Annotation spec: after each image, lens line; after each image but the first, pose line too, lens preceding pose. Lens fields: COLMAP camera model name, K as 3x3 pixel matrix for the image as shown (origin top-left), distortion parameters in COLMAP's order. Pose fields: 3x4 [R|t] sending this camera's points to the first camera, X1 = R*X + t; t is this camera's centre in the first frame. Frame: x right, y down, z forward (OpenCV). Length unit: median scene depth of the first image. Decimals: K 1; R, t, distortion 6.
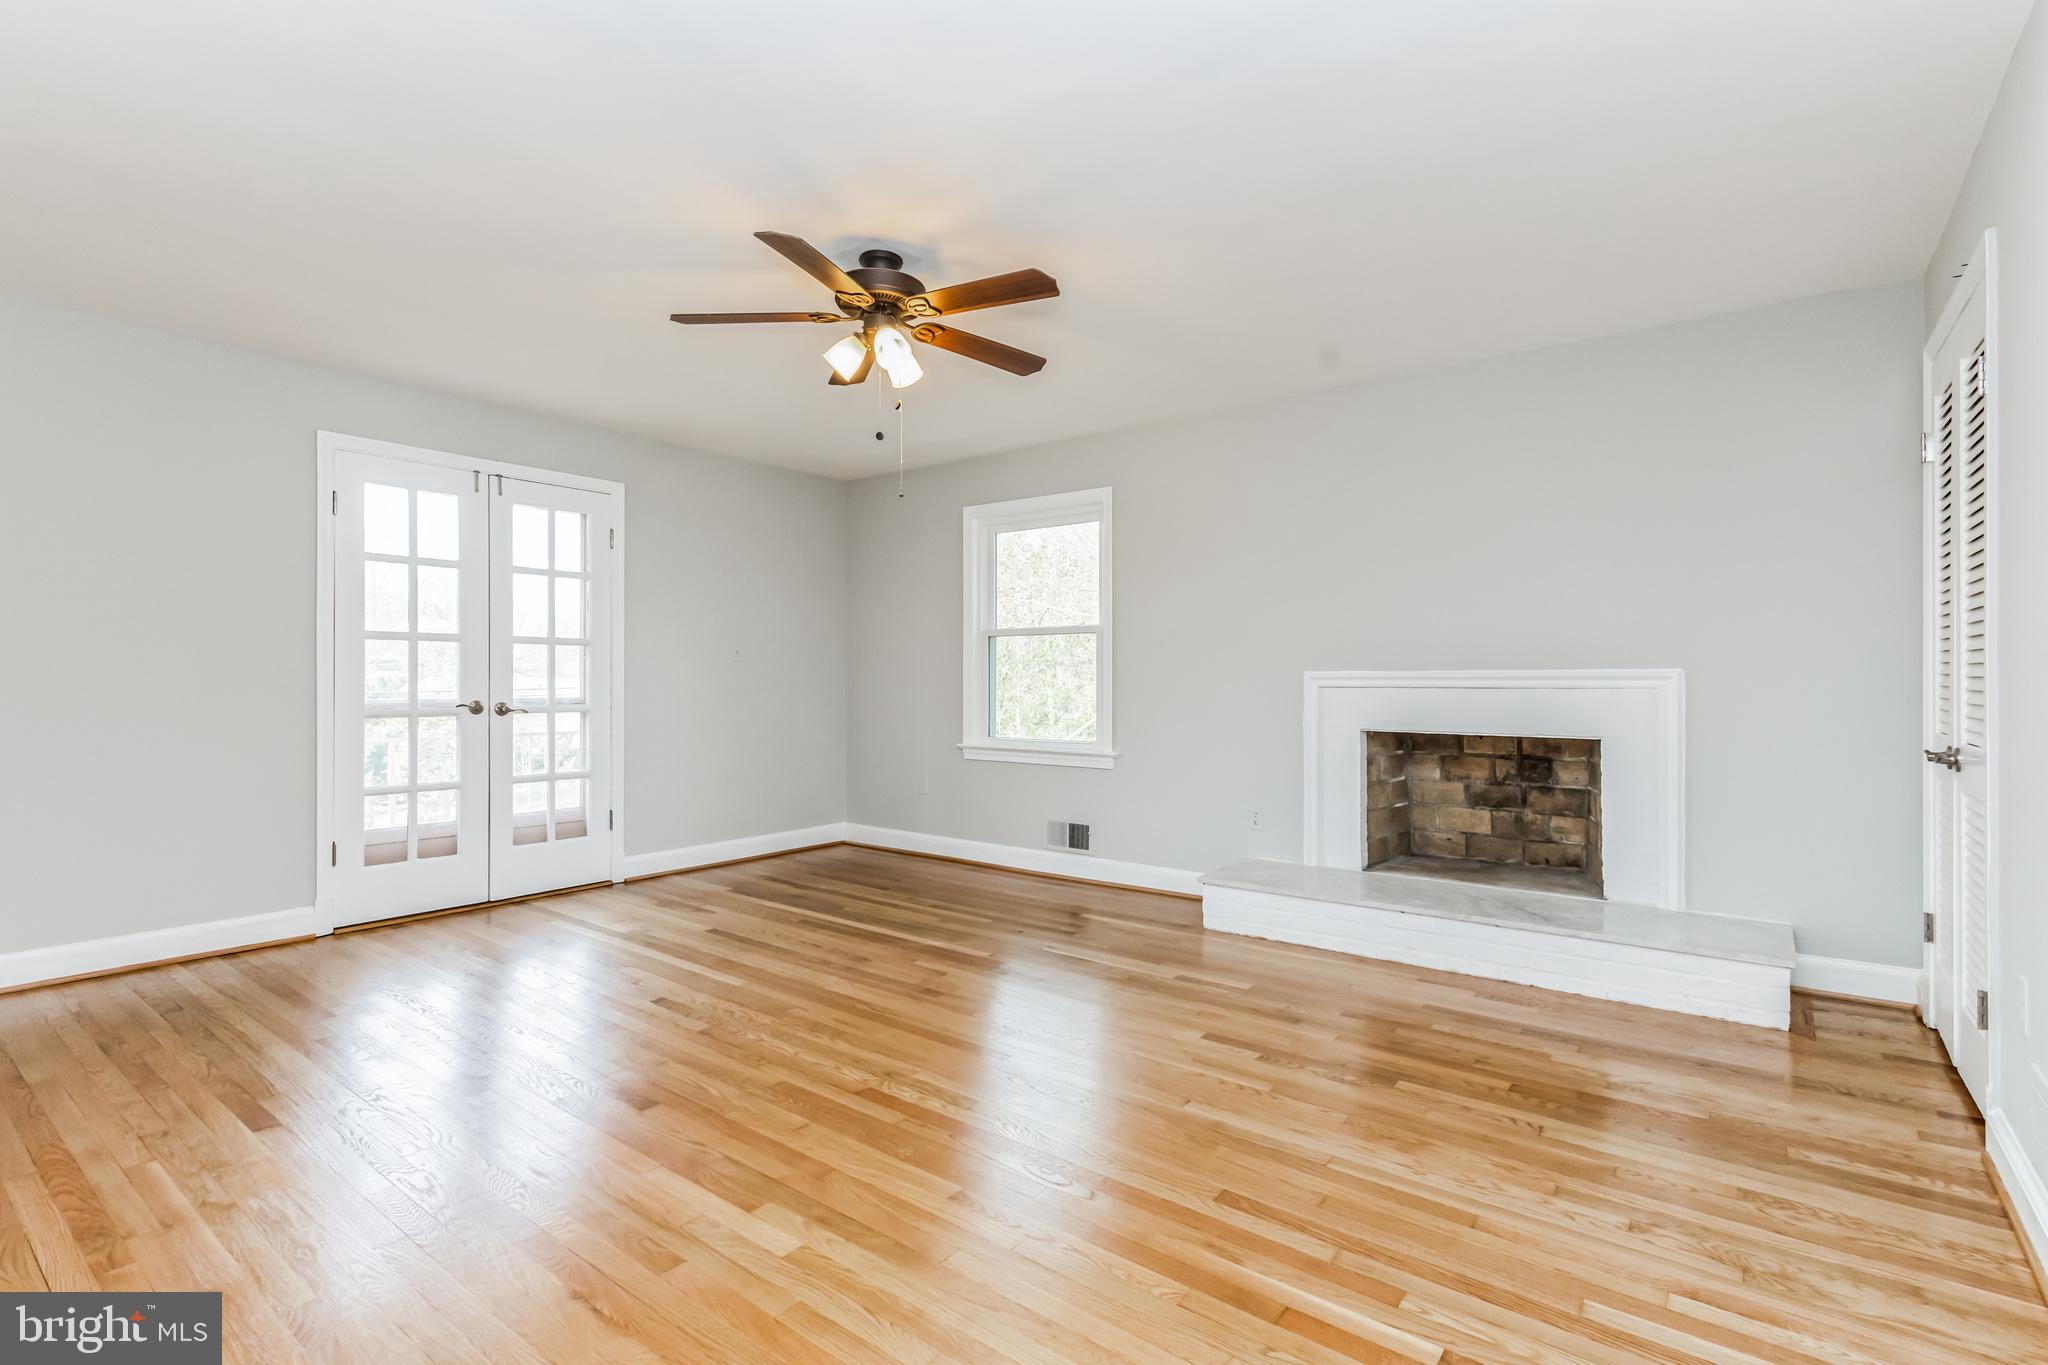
lens RADIAL K [[945.3, 0, 1015.4], [0, 945.3, 688.1], [0, 0, 1]] dist [0.012283, 0.000142]
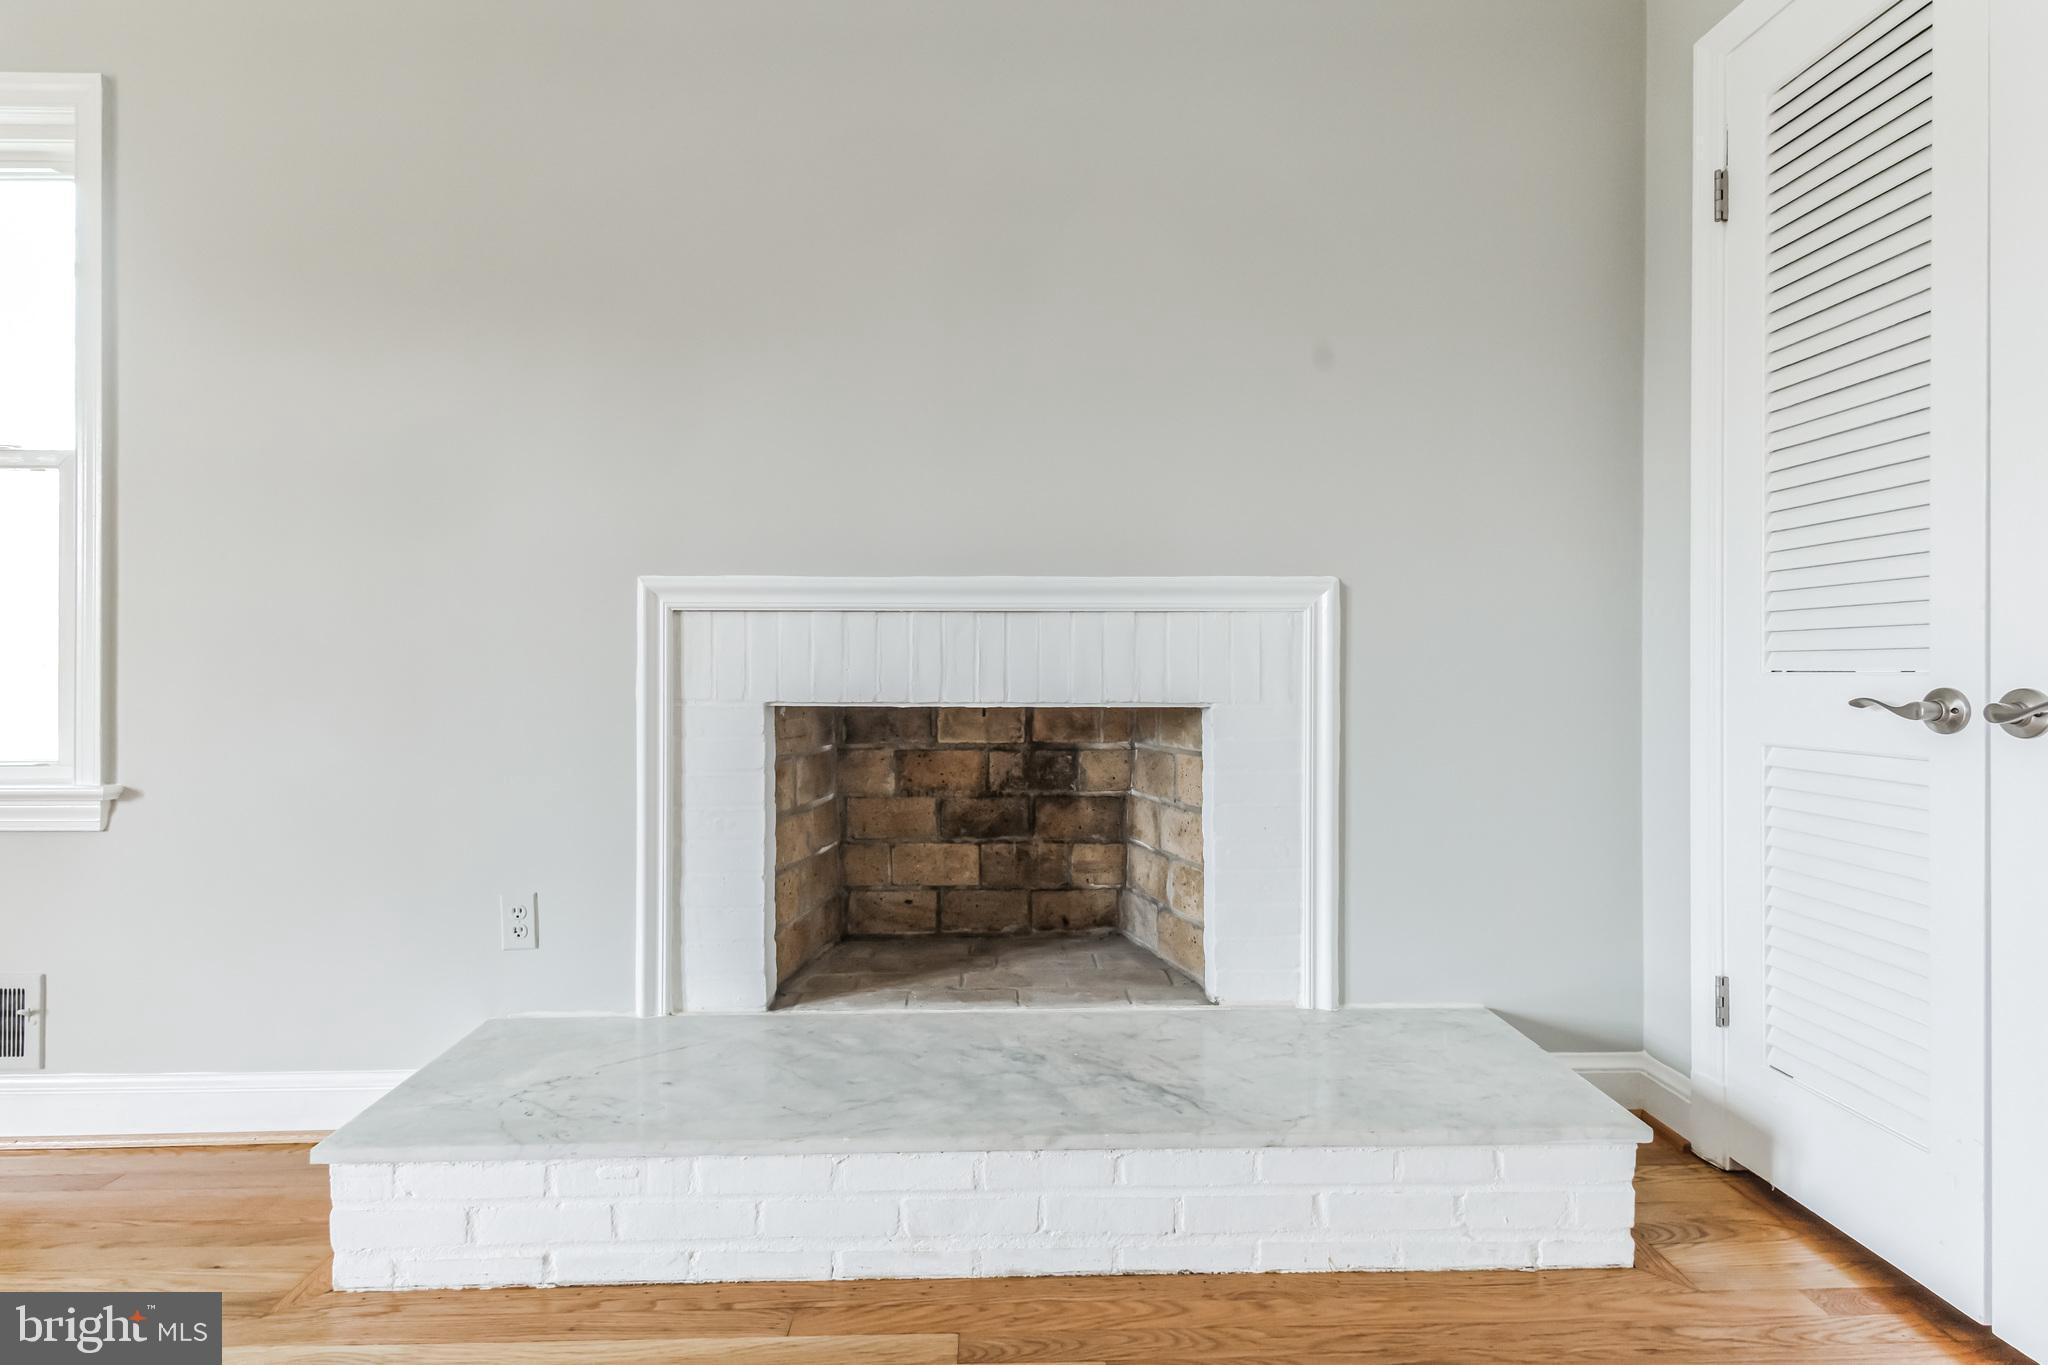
lens RADIAL K [[945.3, 0, 1003.9], [0, 945.3, 682.9], [0, 0, 1]] dist [0.012283, 0.000142]
pose [[0.782863, -0.004308, 0.622179, 0.166471], [0.005932, 0.999982, -0.000541, 0.034727], [-0.622166, 0.004114, 0.782875, 0.555561]]
